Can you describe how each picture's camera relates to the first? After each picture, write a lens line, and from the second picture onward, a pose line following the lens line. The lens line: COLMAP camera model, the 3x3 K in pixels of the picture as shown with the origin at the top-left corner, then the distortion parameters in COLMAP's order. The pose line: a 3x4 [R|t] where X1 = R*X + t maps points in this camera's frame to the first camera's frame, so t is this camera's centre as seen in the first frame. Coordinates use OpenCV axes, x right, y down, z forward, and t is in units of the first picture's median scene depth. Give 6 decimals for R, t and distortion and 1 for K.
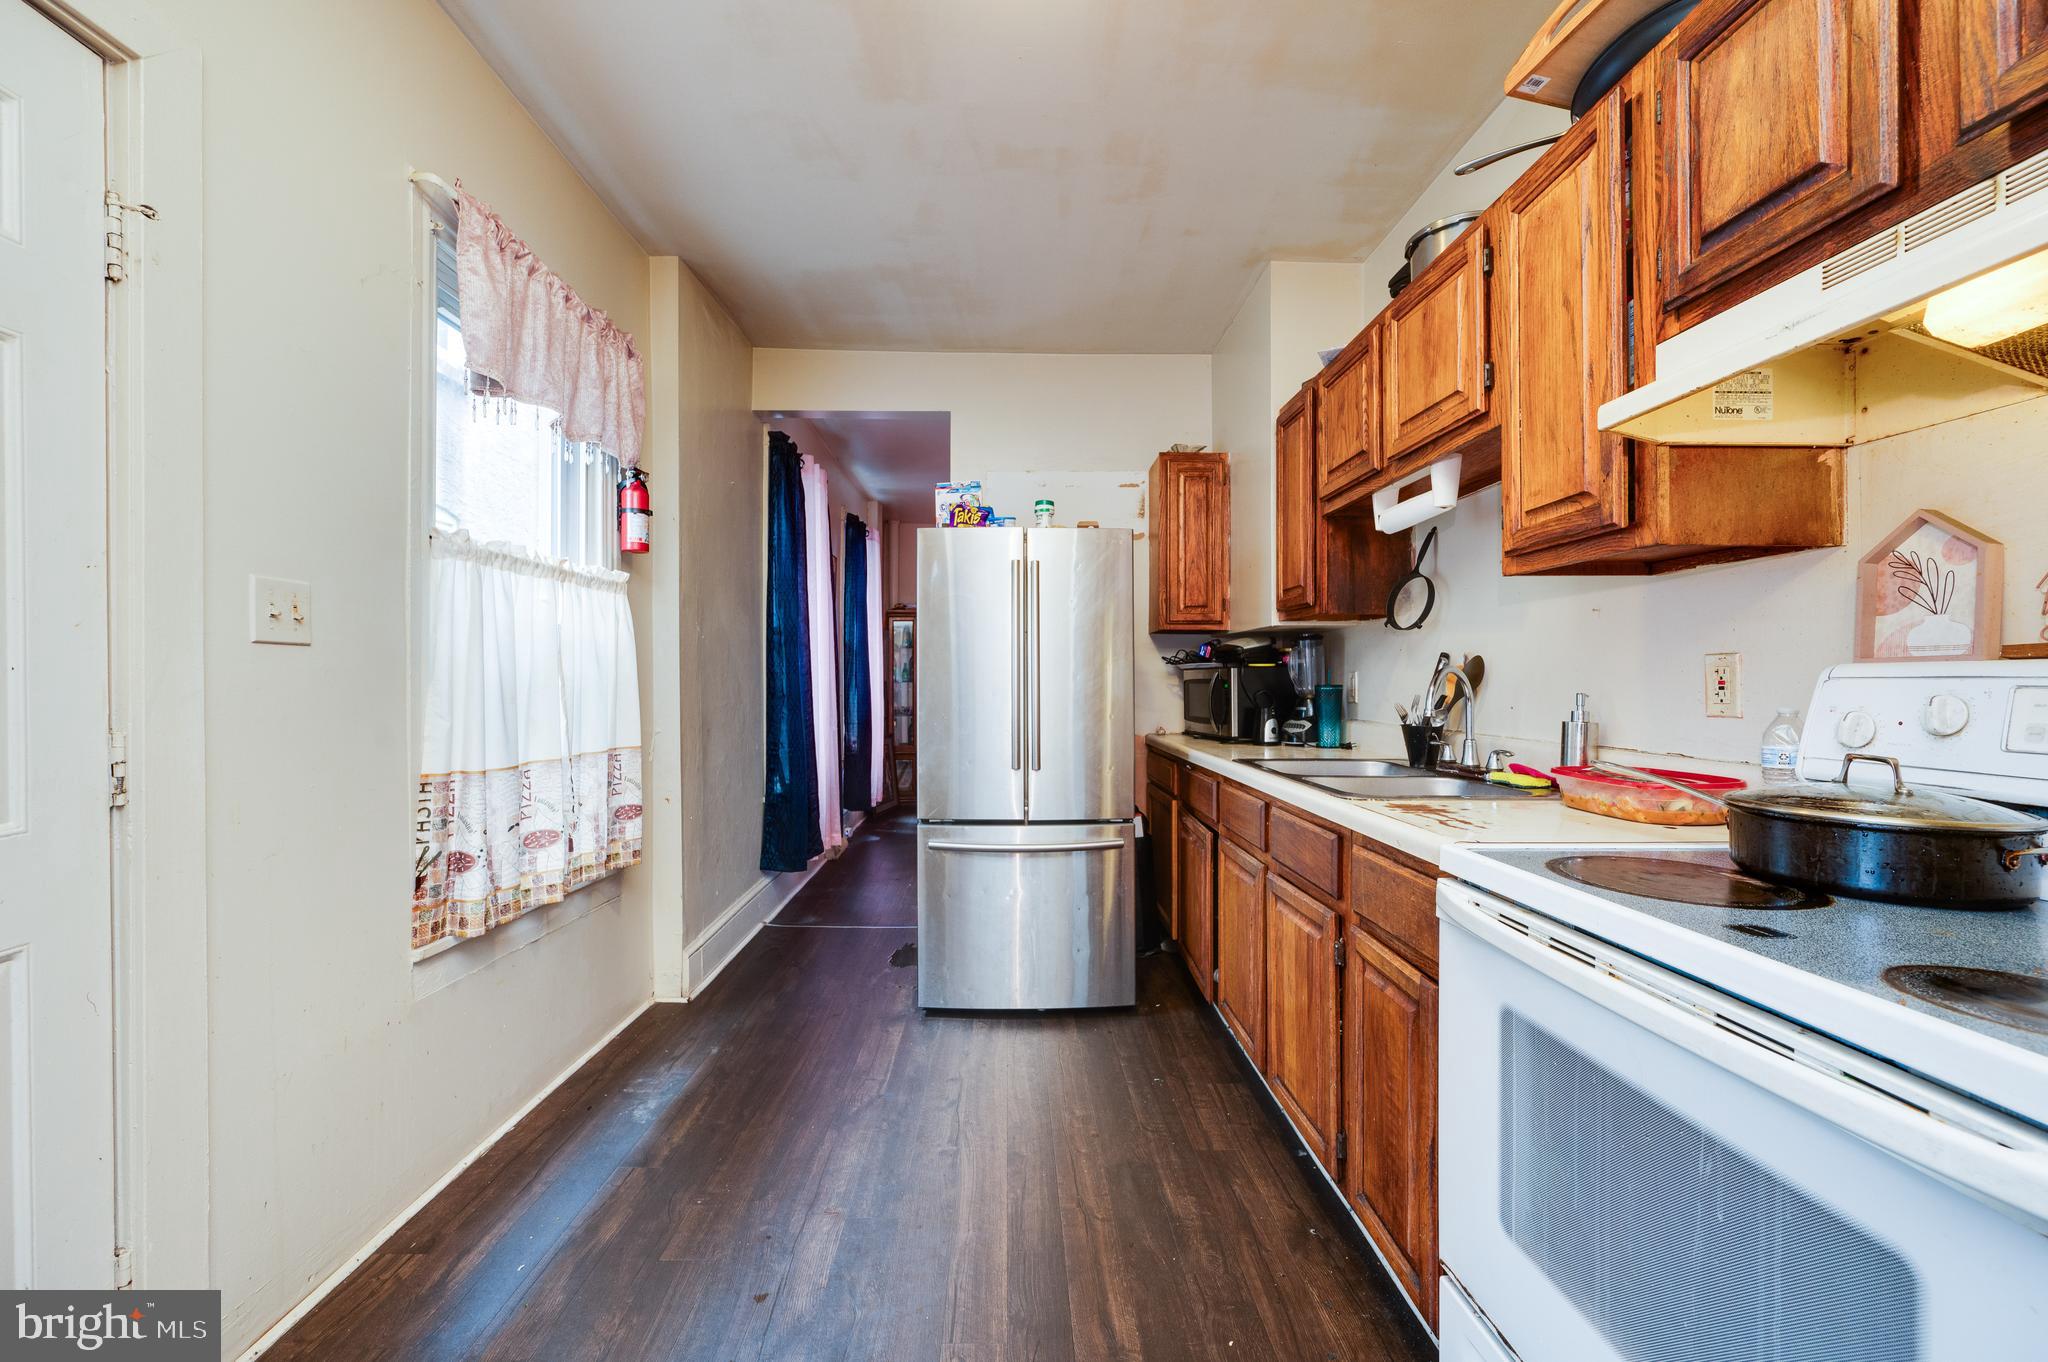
lens RADIAL K [[793.5, 0, 1027.8], [0, 793.5, 681.8], [0, 0, 1]] dist [-0.006919, 0.001398]
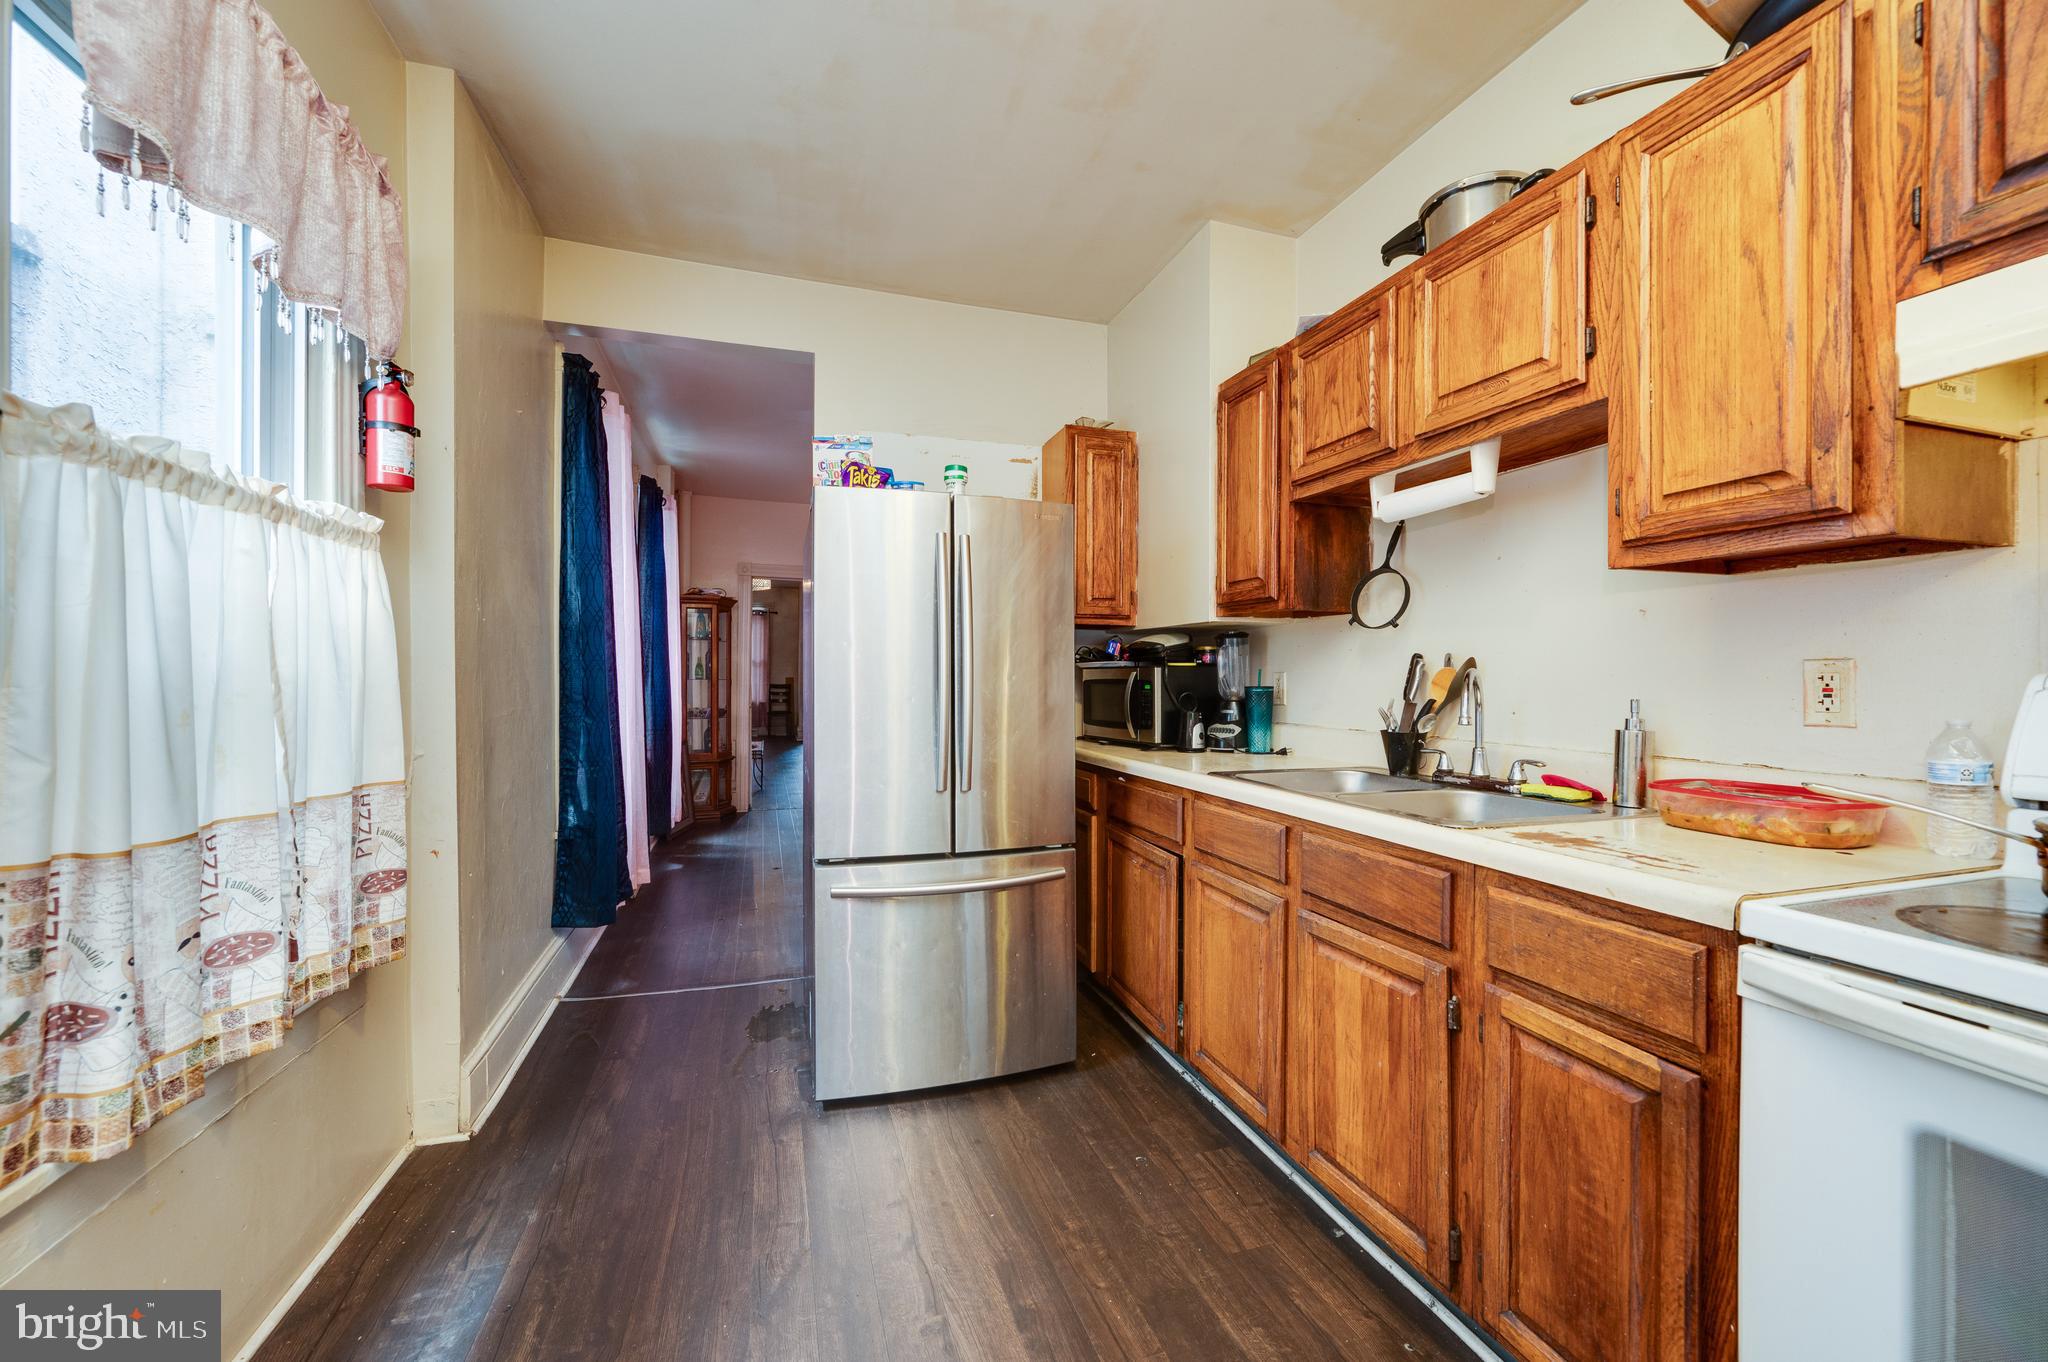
lens RADIAL K [[793.5, 0, 1025.6], [0, 793.5, 681.0], [0, 0, 1]] dist [-0.006919, 0.001398]
pose [[0.958742, 0.001103, 0.284275, -0.194128], [-0.002423, 0.999988, 0.004290, -0.007173], [-0.284267, -0.004802, 0.958733, 0.235976]]
